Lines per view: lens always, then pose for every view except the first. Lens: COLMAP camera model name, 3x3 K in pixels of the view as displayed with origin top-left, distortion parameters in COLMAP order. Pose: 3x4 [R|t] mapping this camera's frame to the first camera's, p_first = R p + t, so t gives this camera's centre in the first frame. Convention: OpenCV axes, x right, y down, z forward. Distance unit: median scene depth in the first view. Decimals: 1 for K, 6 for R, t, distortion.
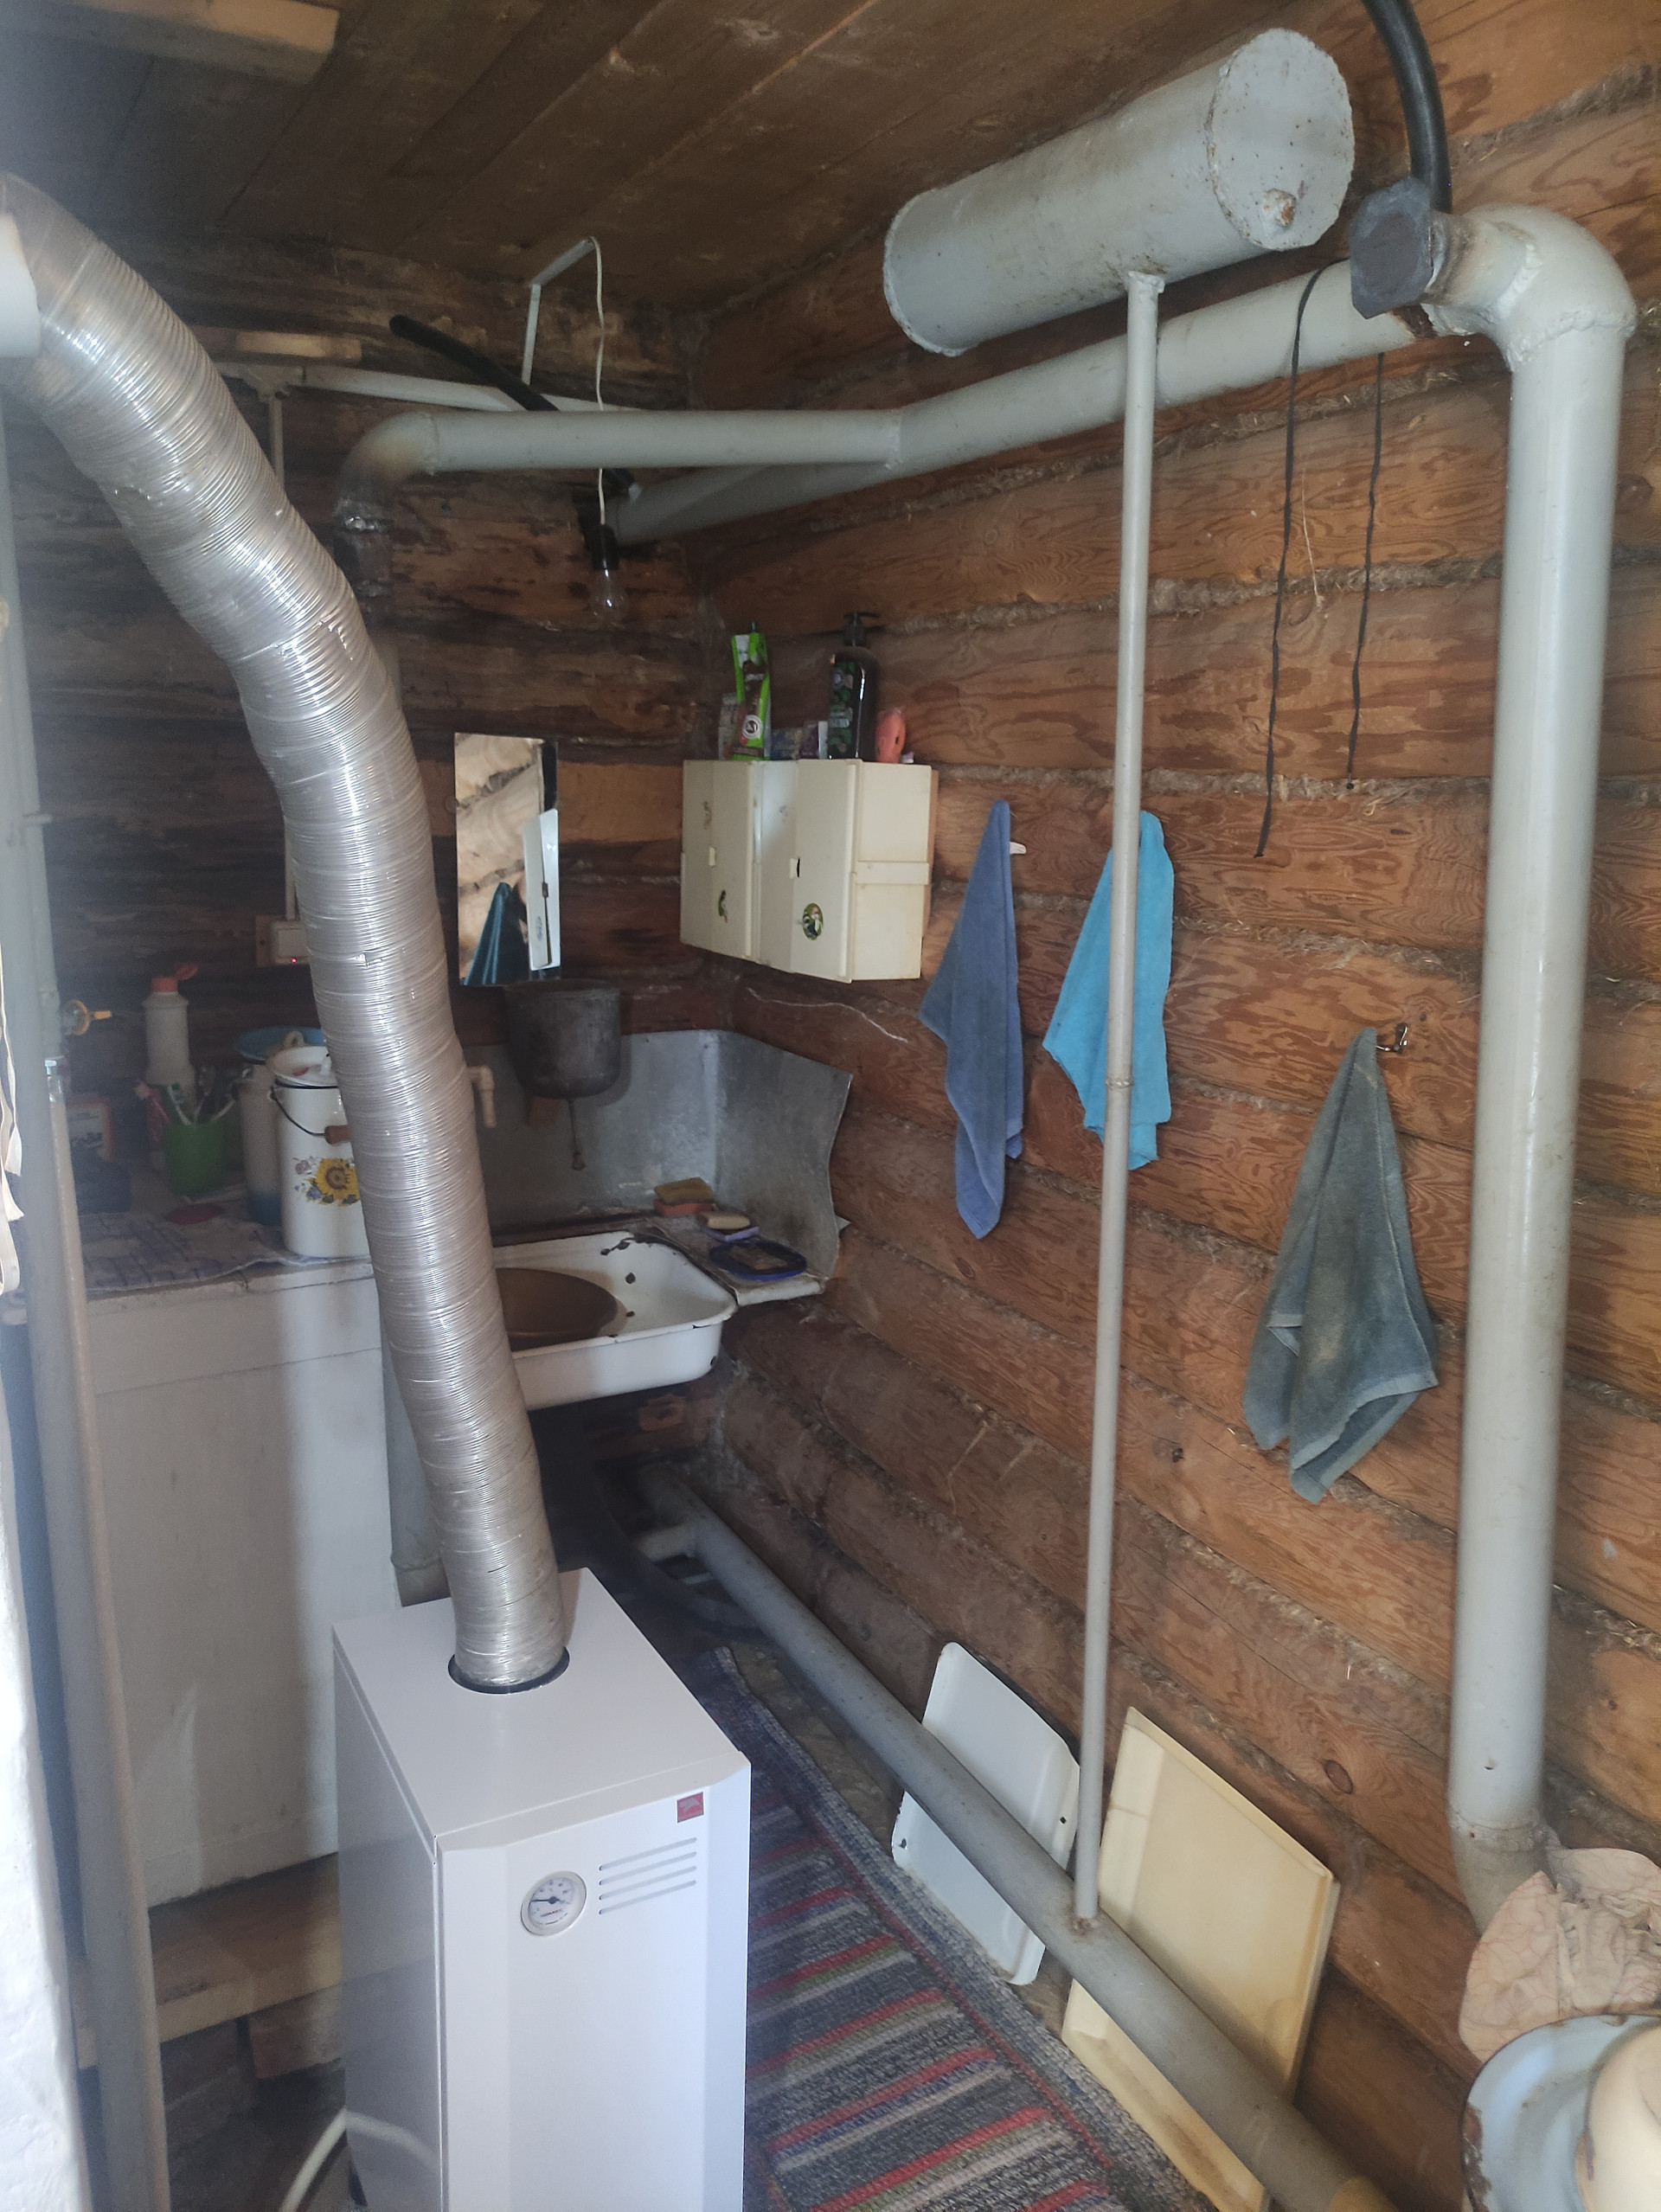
lens RADIAL K [[1629.1, 0, 821.3], [0, 1629.1, 1122.6], [0, 0, 1]] dist [0.026111, -0.023155]
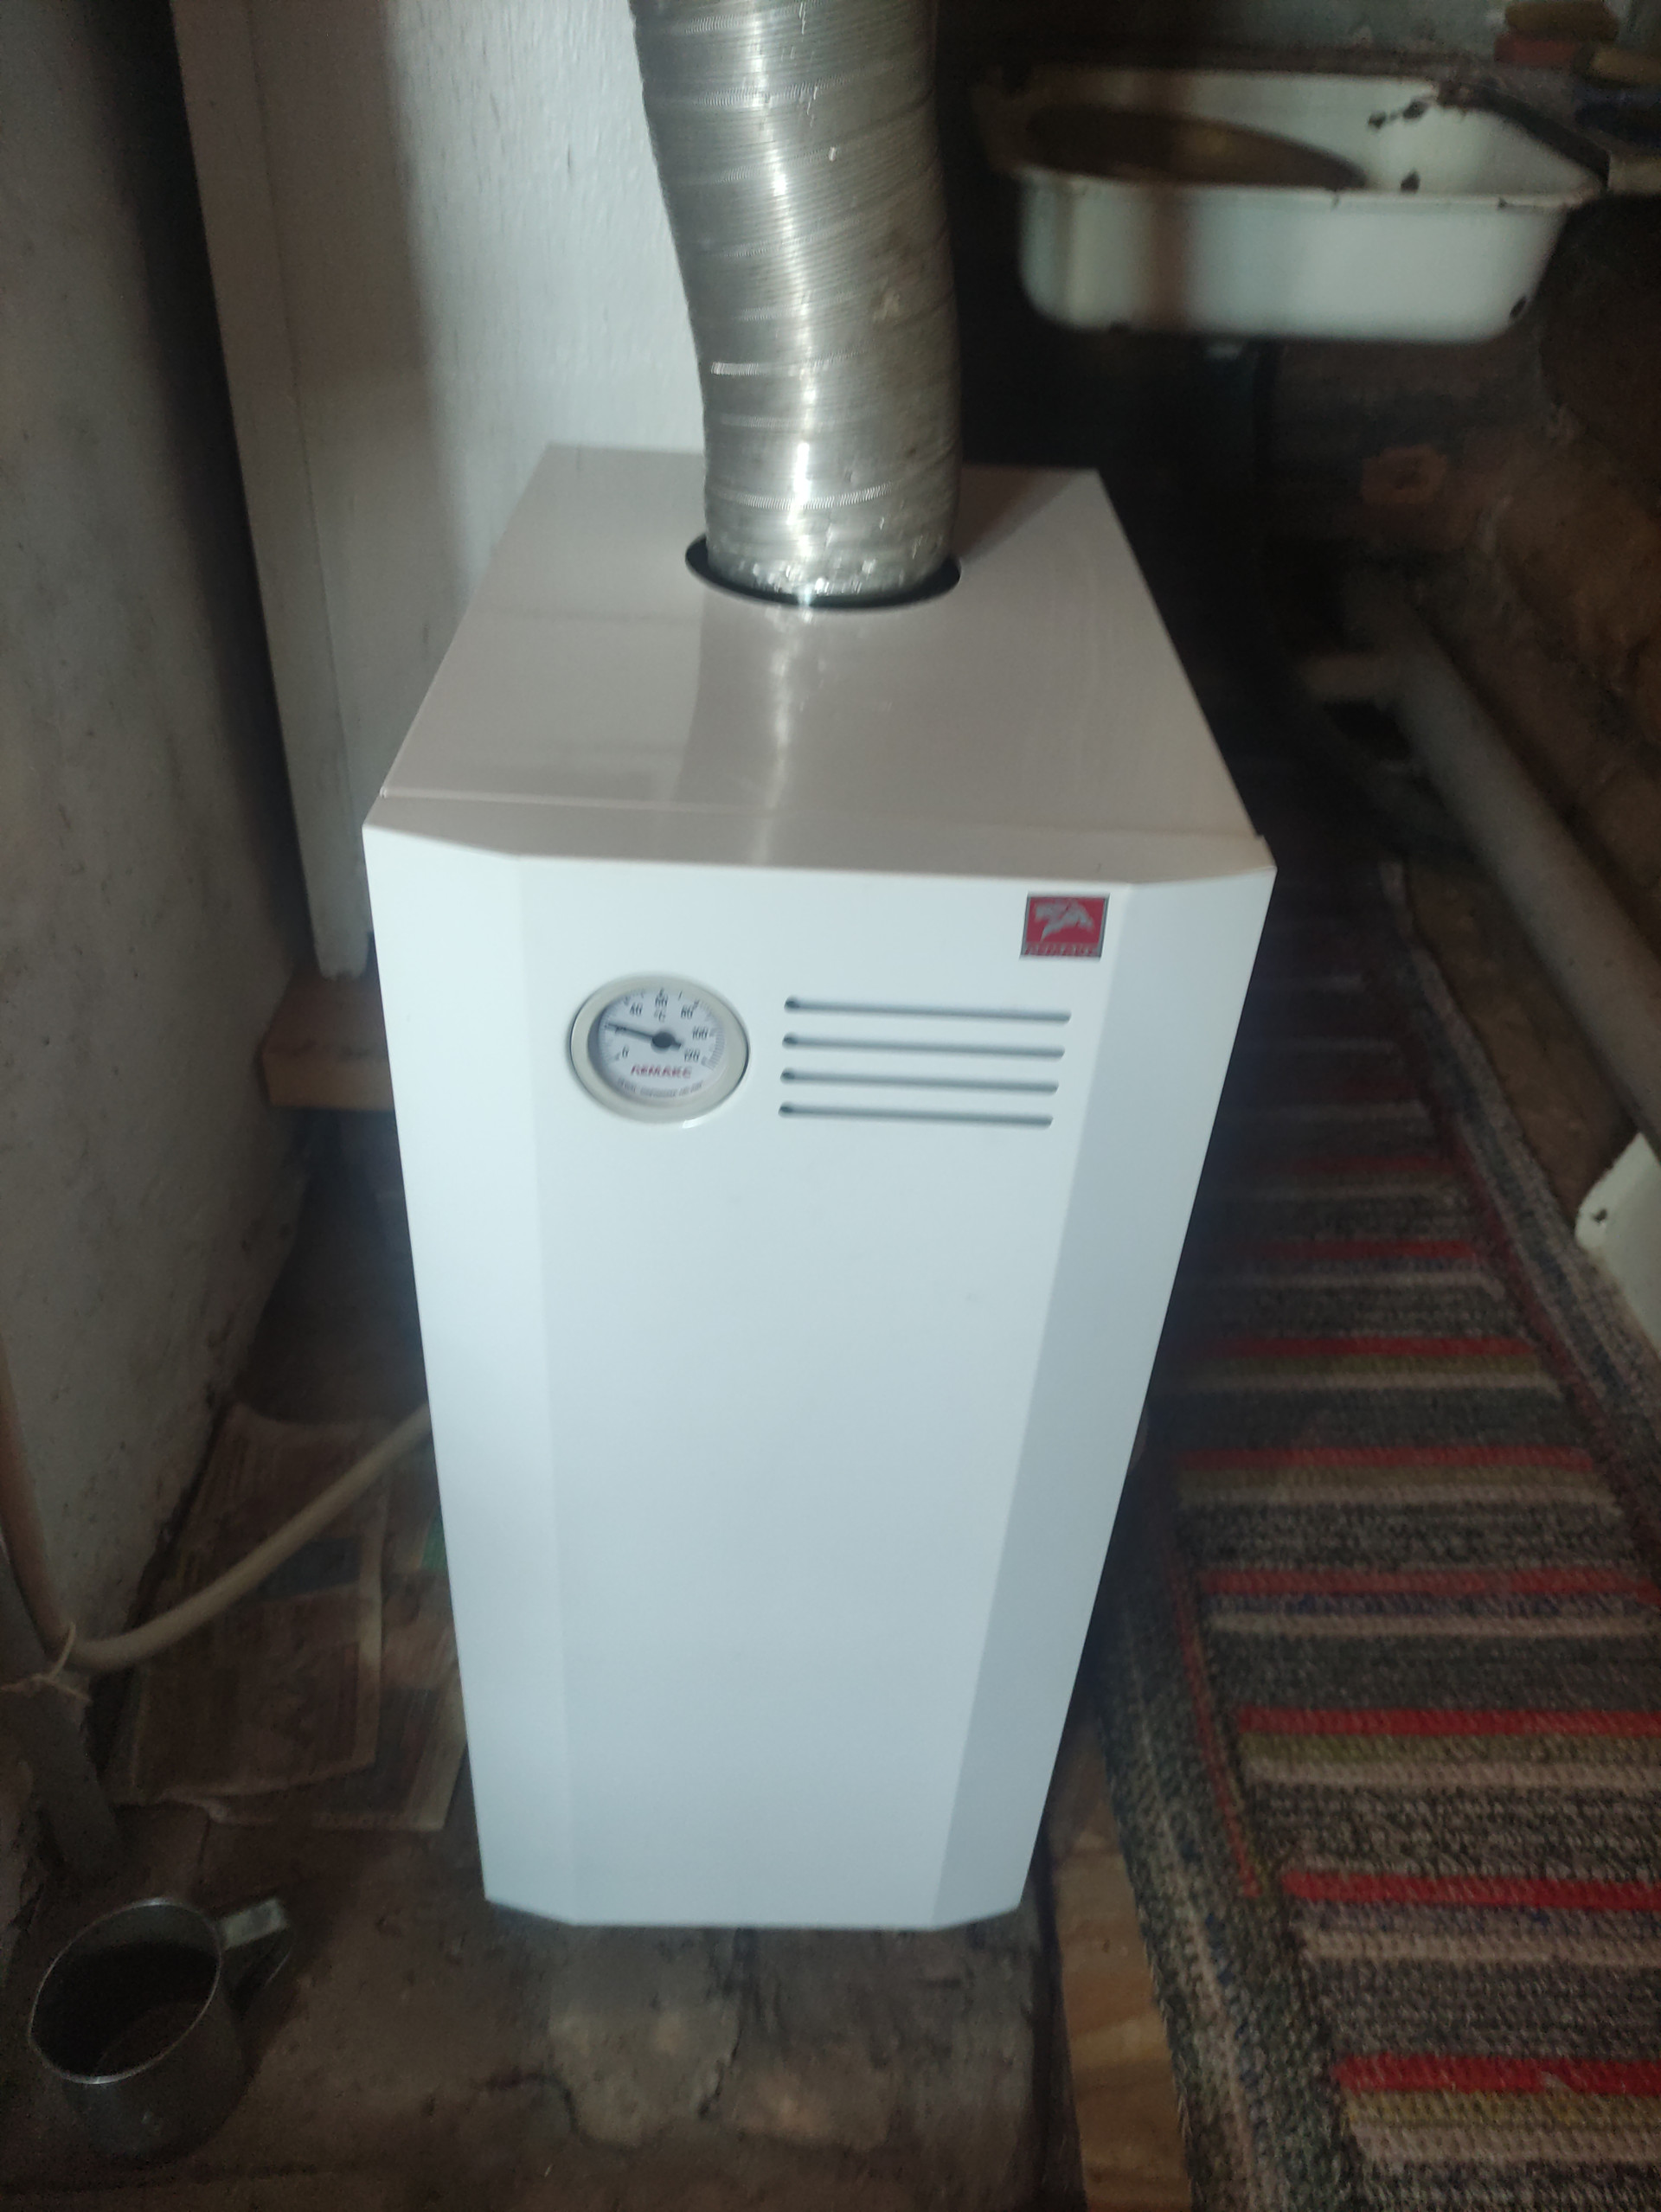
lens RADIAL K [[1629.1, 0, 842.6], [0, 1629.1, 1116.8], [0, 0, 1]] dist [0.026111, -0.023155]
pose [[0.883368, 0.302439, -0.358038, 0.010237], [-0.125492, 0.888667, 0.441047, 0.197714], [0.451567, -0.344676, 0.822974, 0.436075]]
